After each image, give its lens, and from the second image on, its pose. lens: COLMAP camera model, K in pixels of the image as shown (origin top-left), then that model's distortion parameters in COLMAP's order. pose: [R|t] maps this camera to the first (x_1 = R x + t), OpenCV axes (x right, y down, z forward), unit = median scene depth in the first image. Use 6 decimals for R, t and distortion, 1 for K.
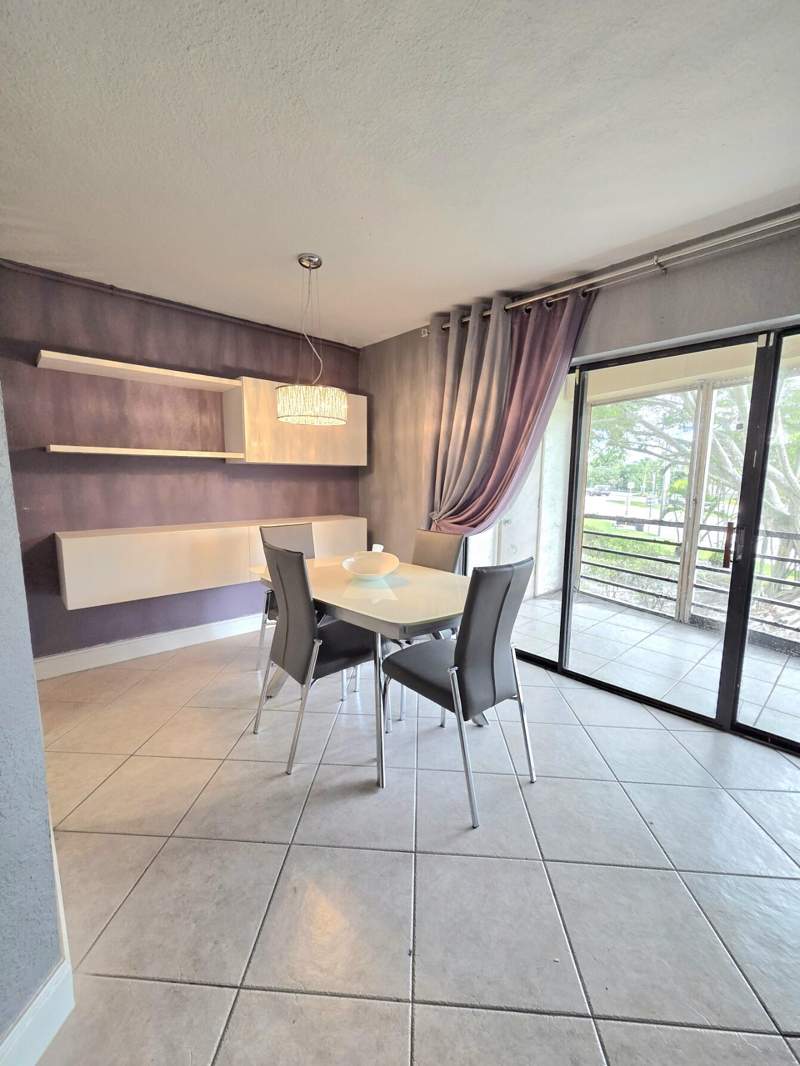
lens RADIAL K [[450.8, 0, 396.9], [0, 450.8, 531.8], [0, 0, 1]] dist [-0.000838, -0.000157]
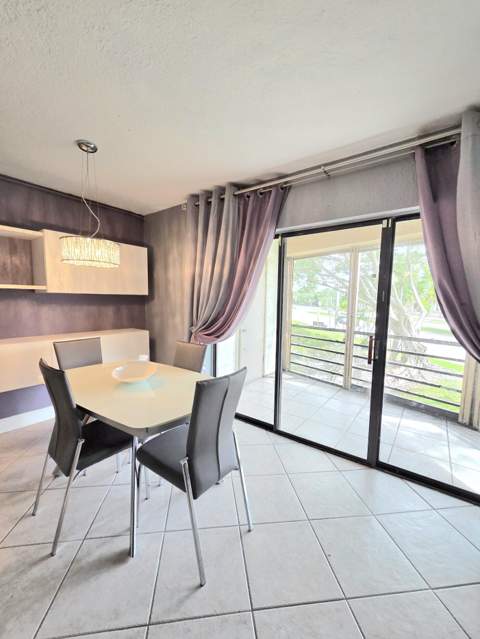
lens RADIAL K [[271.0, 0, 241.9], [0, 271.0, 321.2], [0, 0, 1]] dist [0.000906, 0.000217]
pose [[0.980623, -0.010488, 0.195621, 0.076934], [0.017696, 0.999226, -0.035137, -0.033233], [-0.195101, 0.037918, 0.980050, 0.107884]]
